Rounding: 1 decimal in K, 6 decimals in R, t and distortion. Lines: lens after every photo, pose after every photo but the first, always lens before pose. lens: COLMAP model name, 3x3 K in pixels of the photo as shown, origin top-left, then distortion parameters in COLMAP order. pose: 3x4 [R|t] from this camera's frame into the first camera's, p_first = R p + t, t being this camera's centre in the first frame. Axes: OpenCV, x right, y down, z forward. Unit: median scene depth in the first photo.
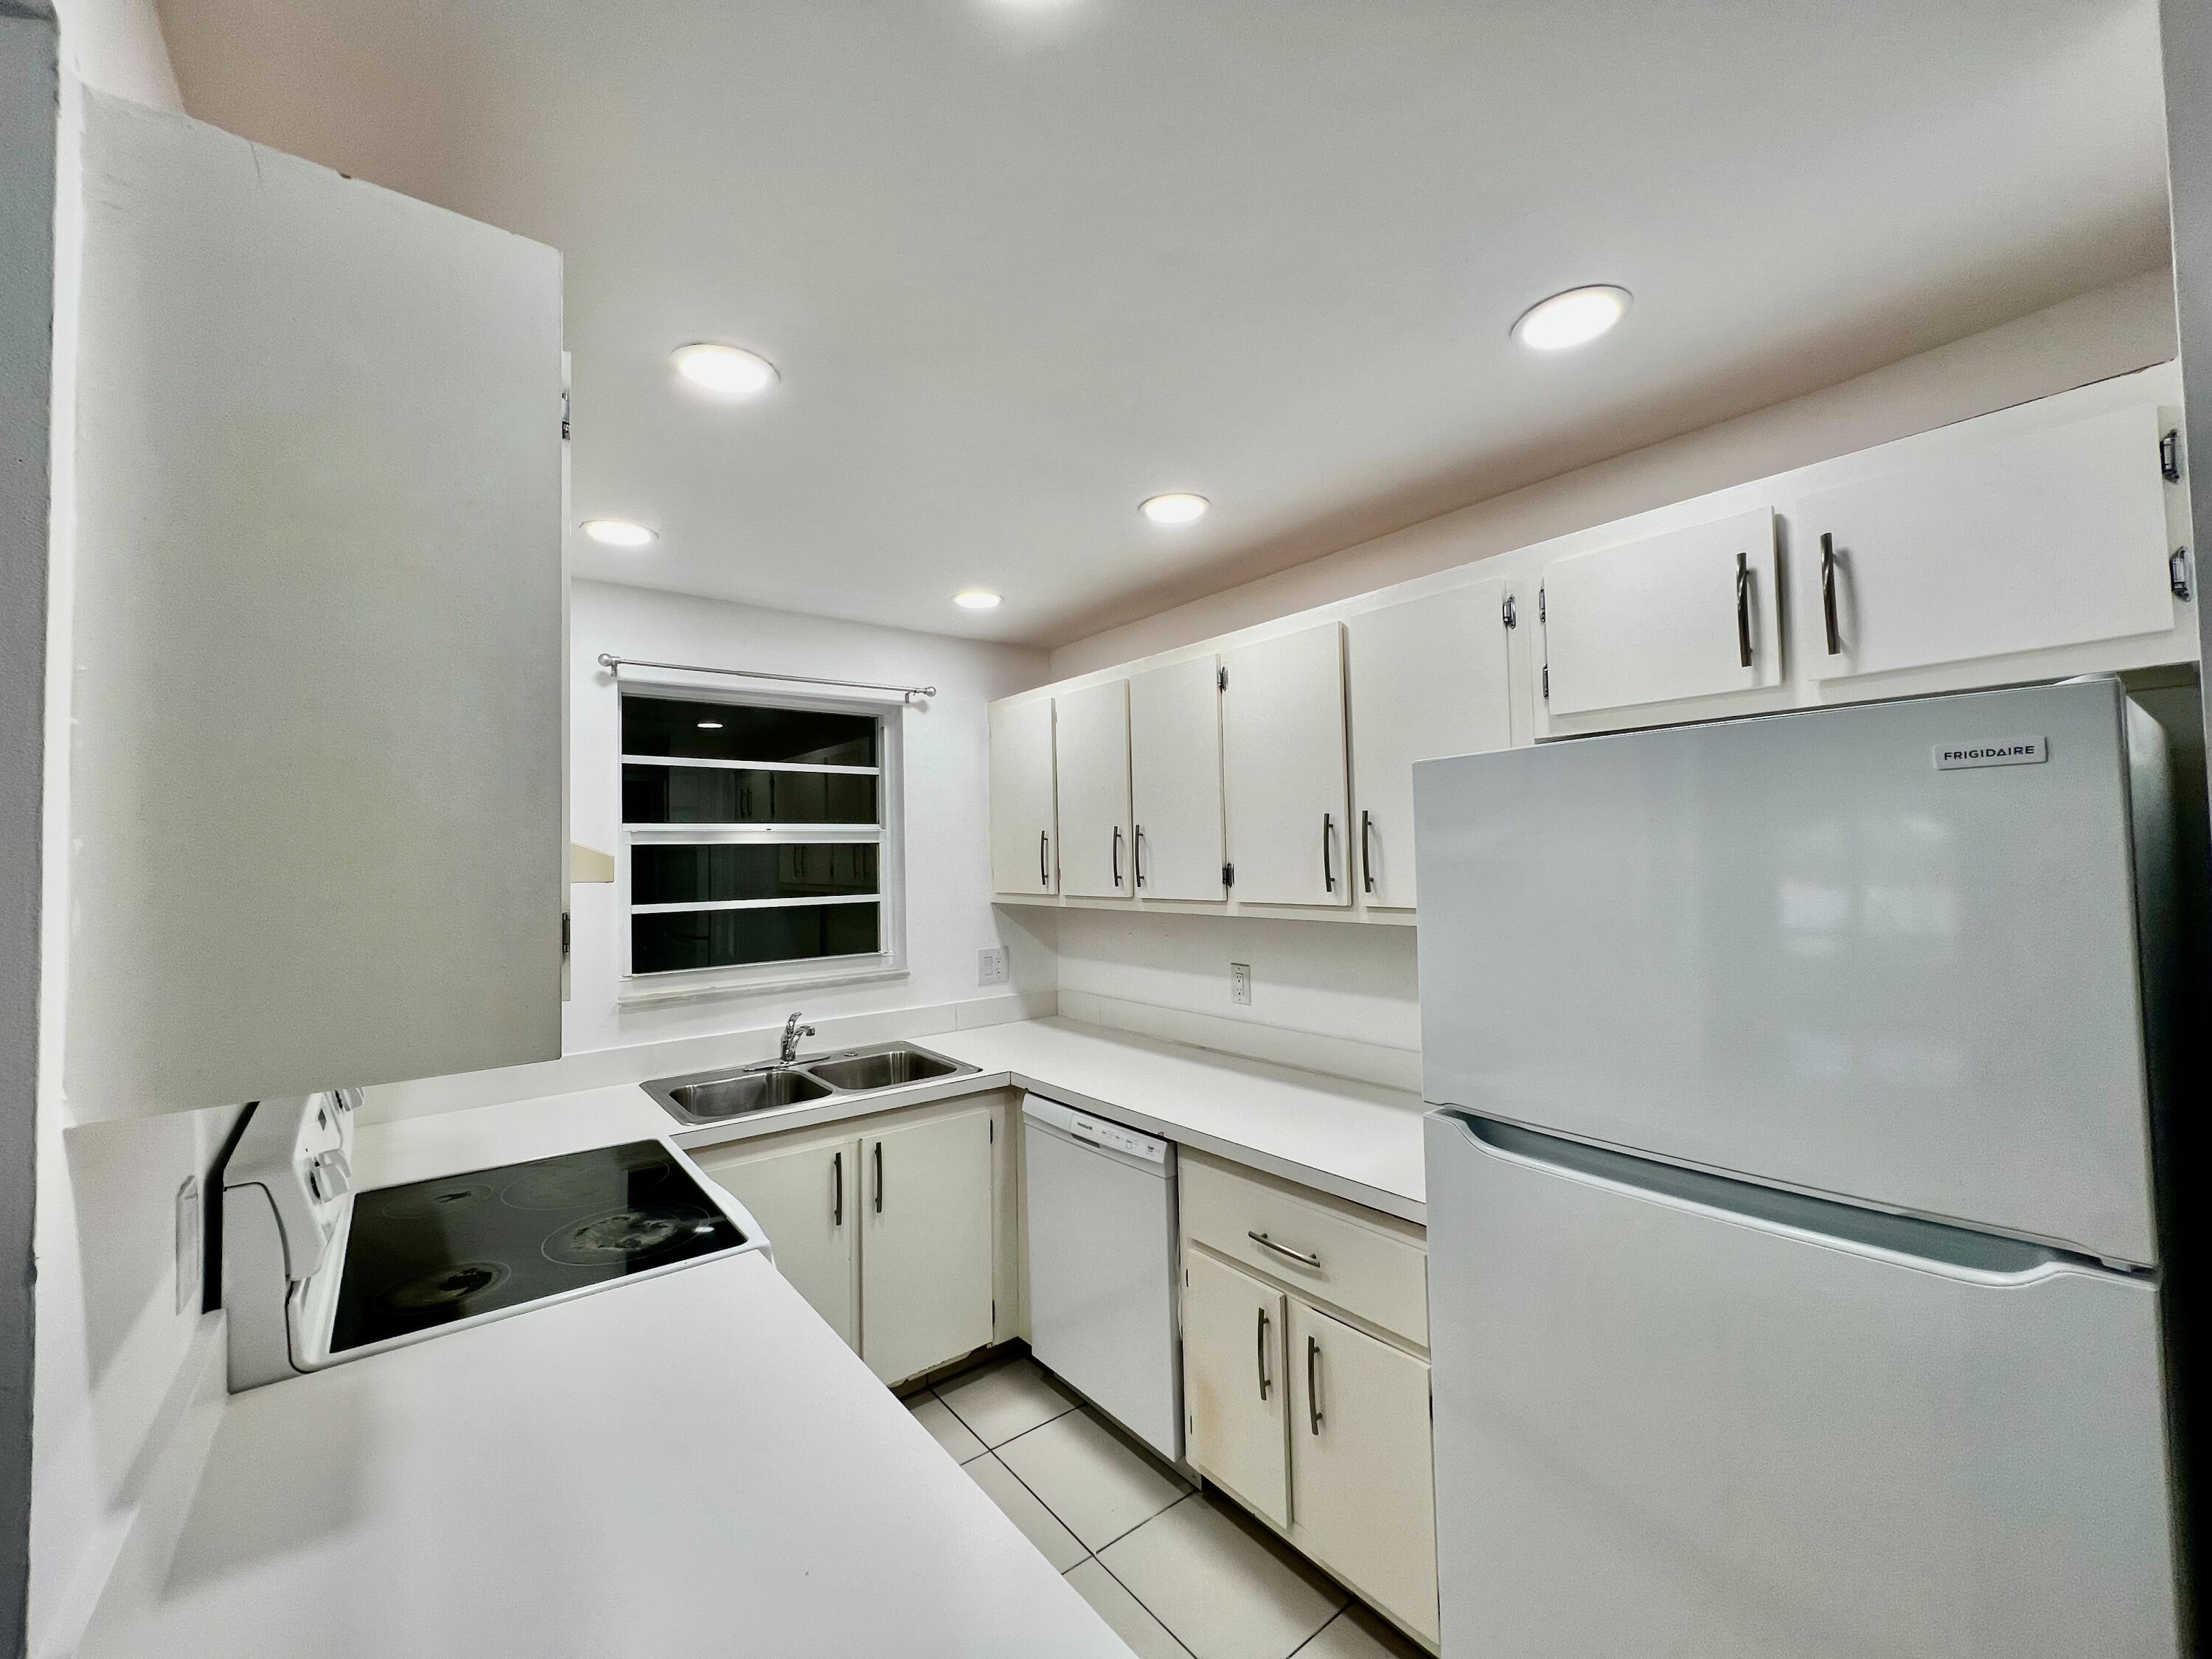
lens RADIAL K [[892.2, 0, 1099.8], [0, 892.2, 813.2], [0, 0, 1]] dist [0.003990, -0.000335]
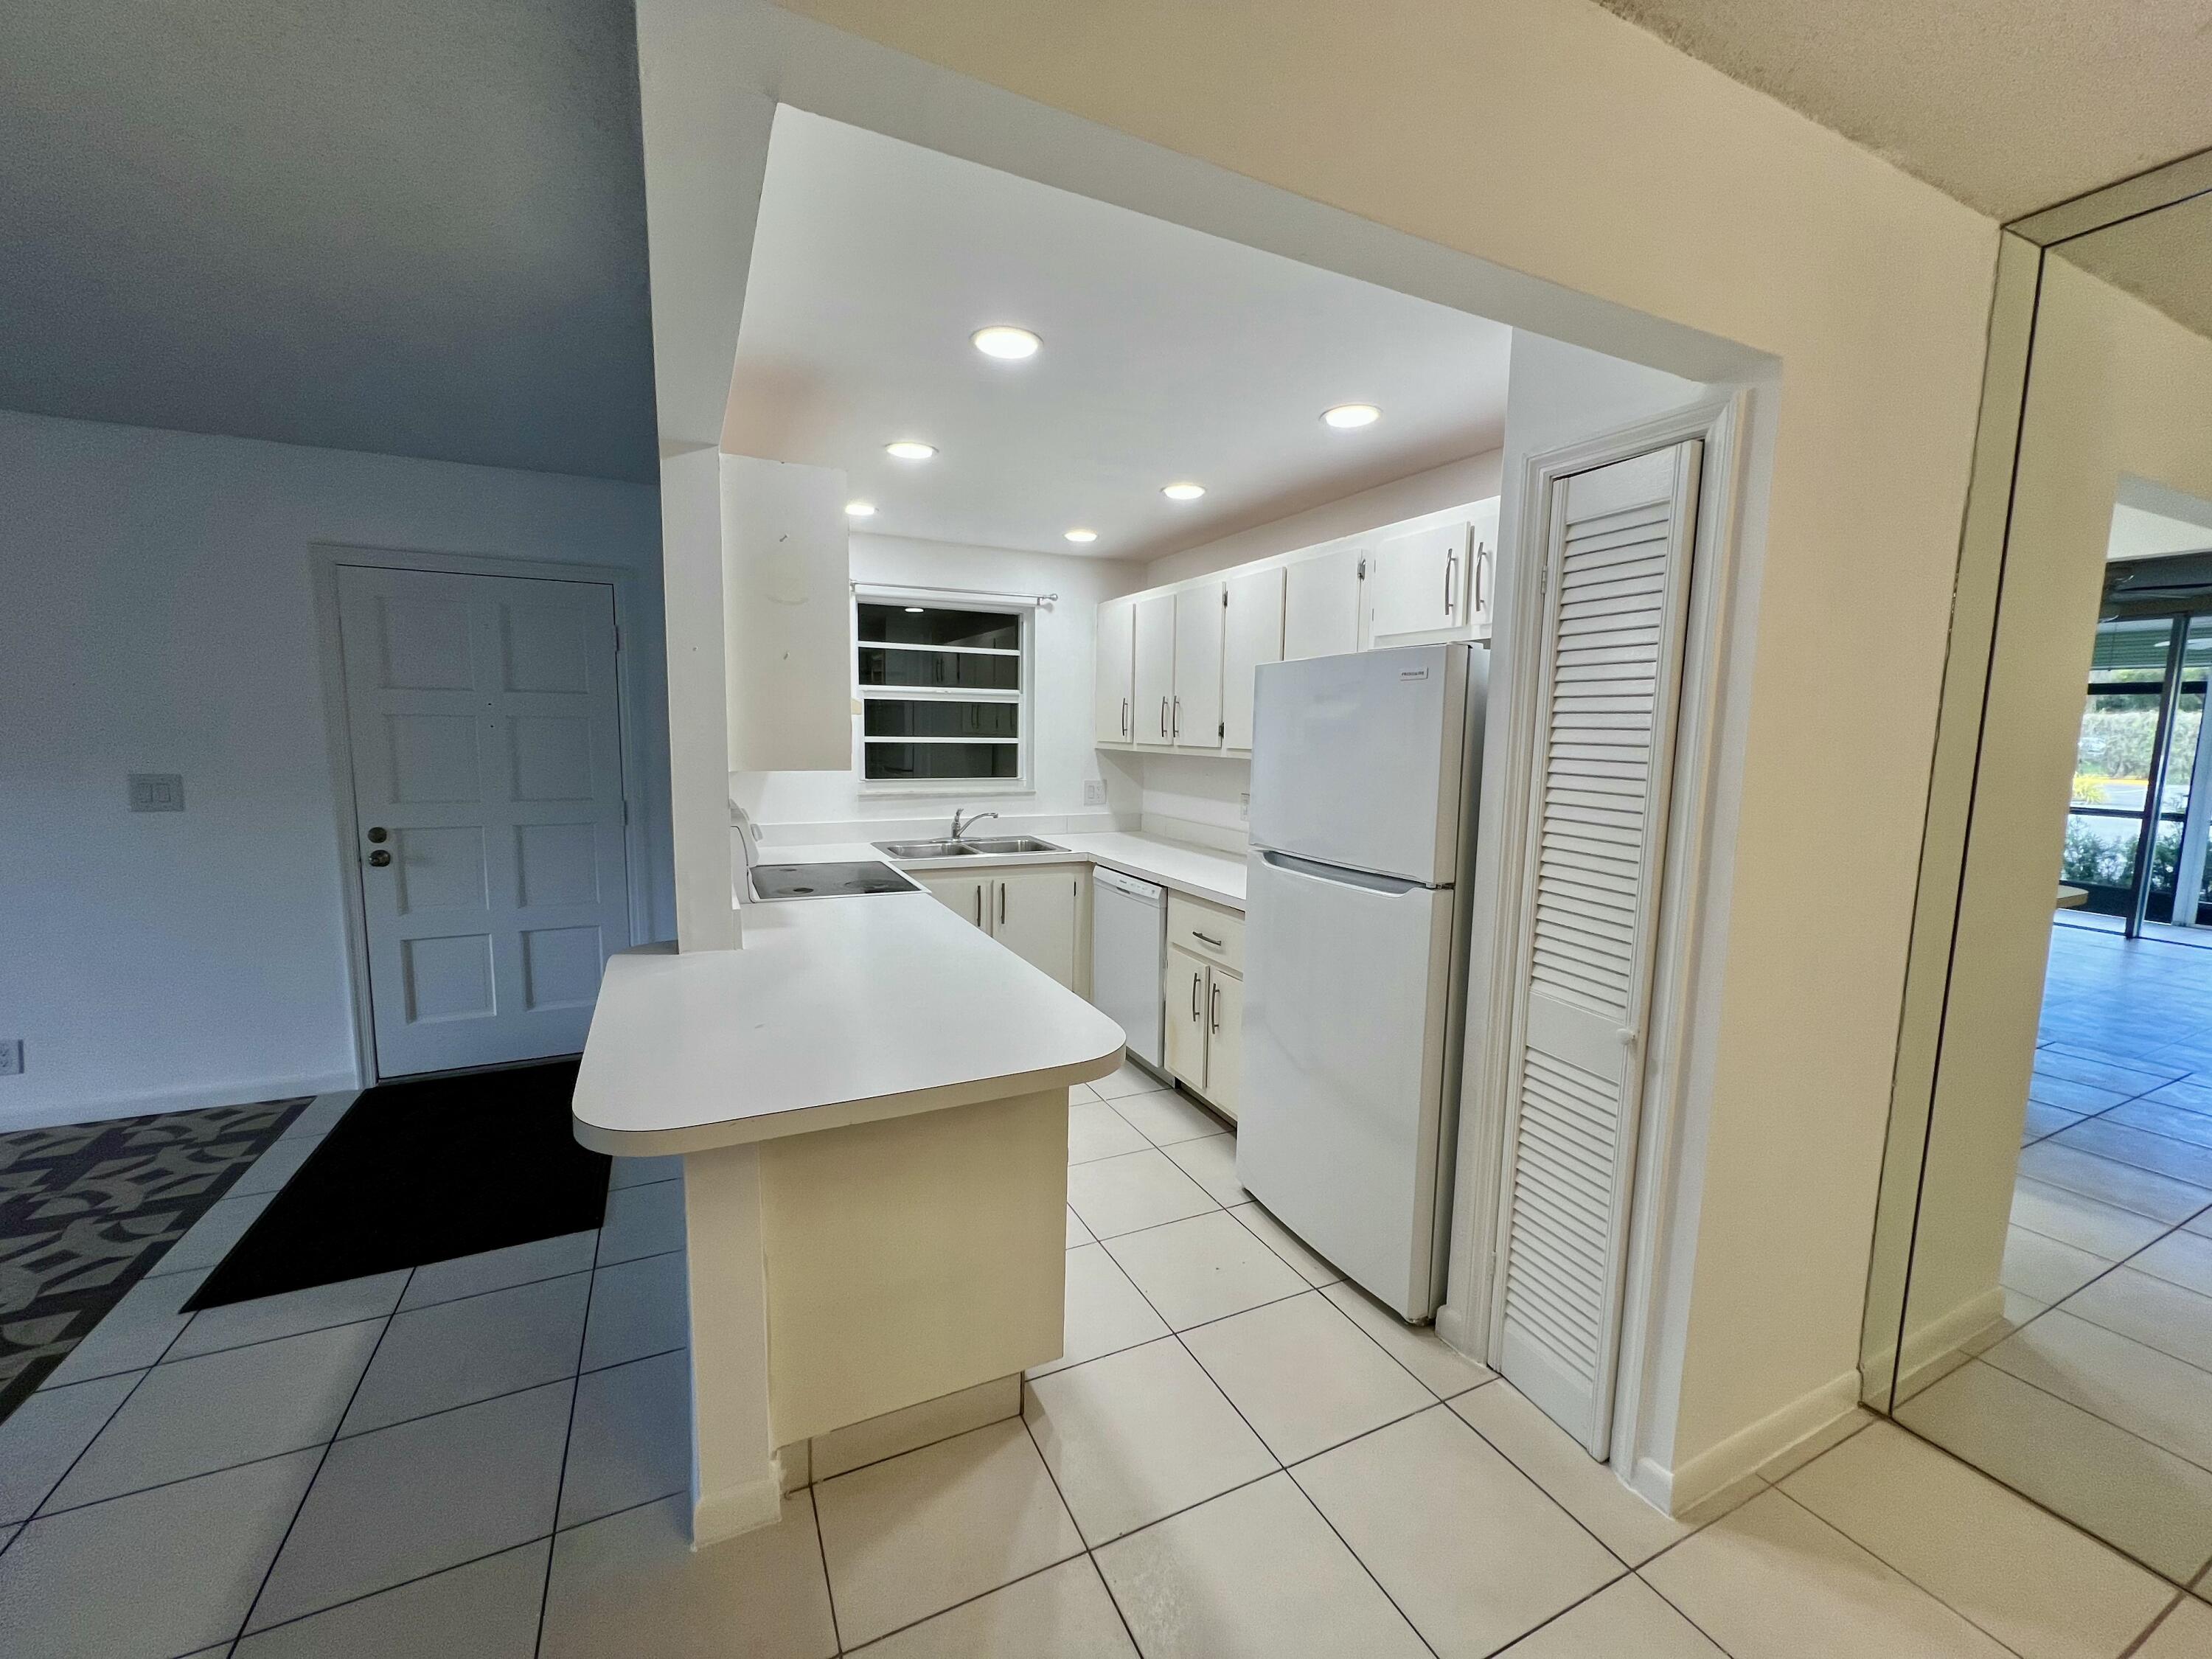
lens RADIAL K [[892.2, 0, 1093.2], [0, 892.2, 821.7], [0, 0, 1]] dist [0.003990, -0.000335]
pose [[0.973871, 0.063025, -0.218183, 0.246882], [-0.029037, 0.987392, 0.155609, -0.007193], [0.225240, -0.145208, 0.963422, -0.499133]]
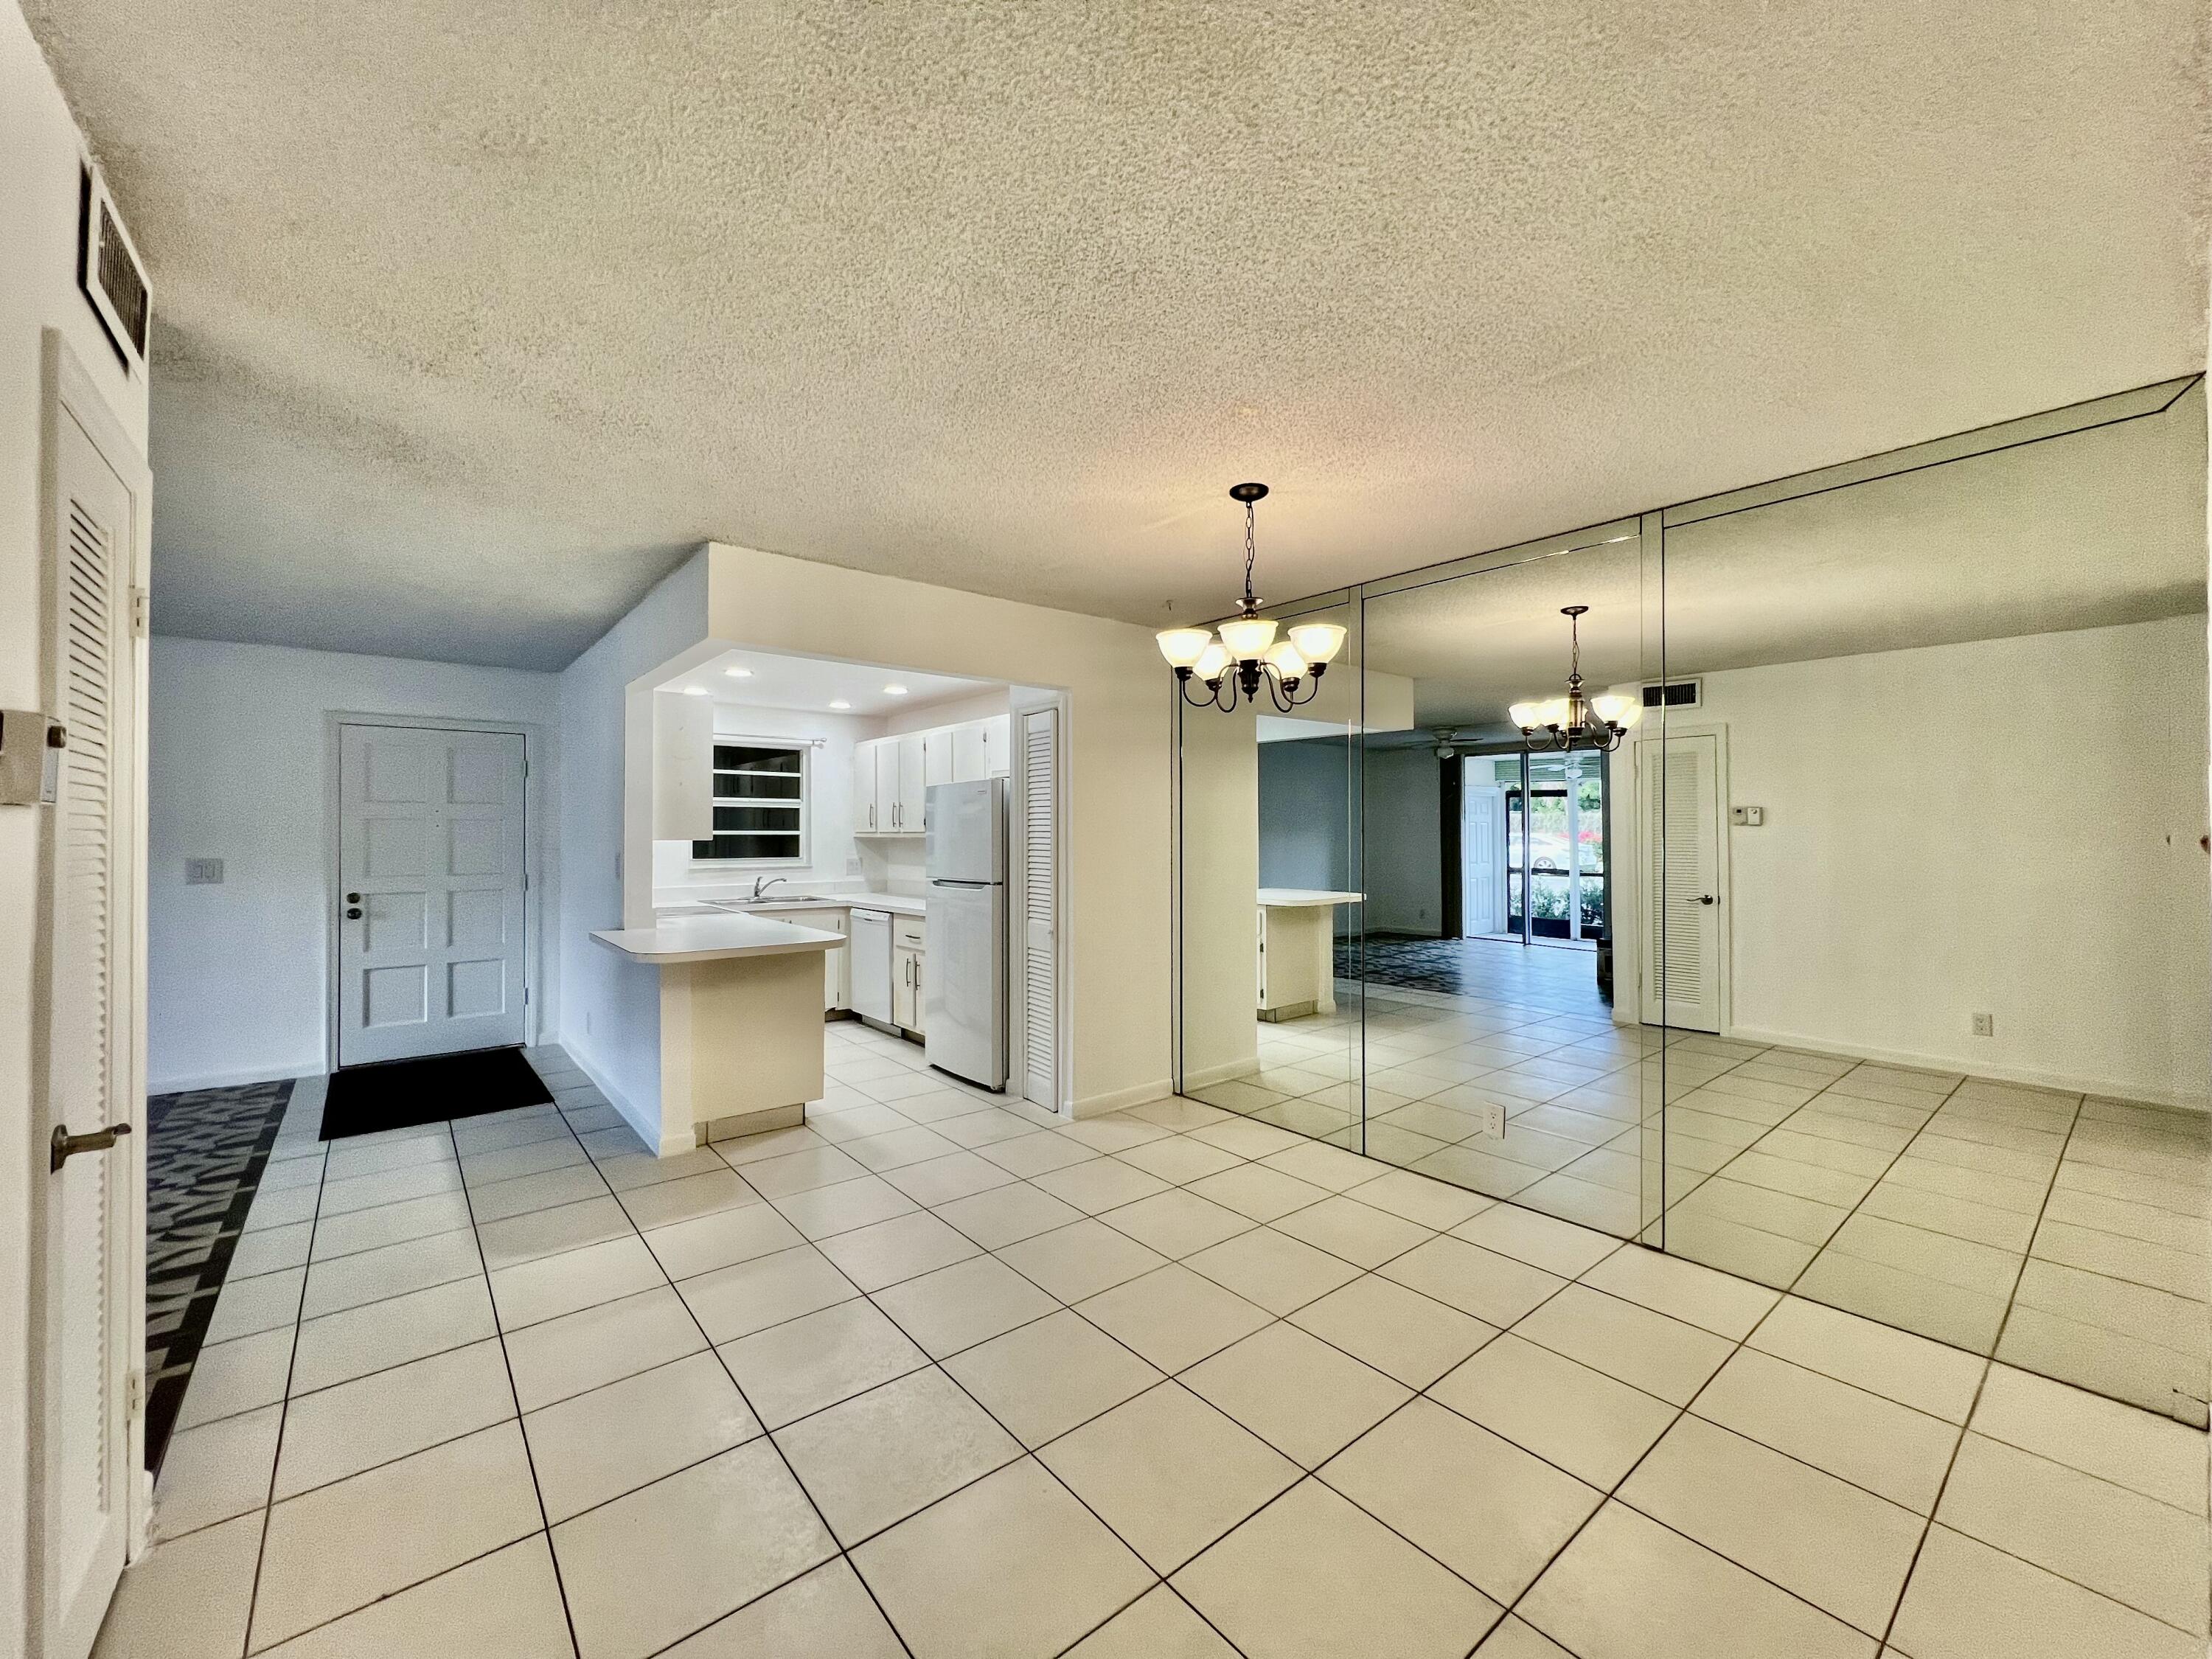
lens RADIAL K [[892.2, 0, 1101.7], [0, 892.2, 829.3], [0, 0, 1]] dist [0.003990, -0.000335]
pose [[0.999574, 0.022926, 0.018039, 0.556630], [-0.023634, 0.998918, 0.040049, -0.023650], [-0.017101, -0.040458, 0.999035, -1.475875]]
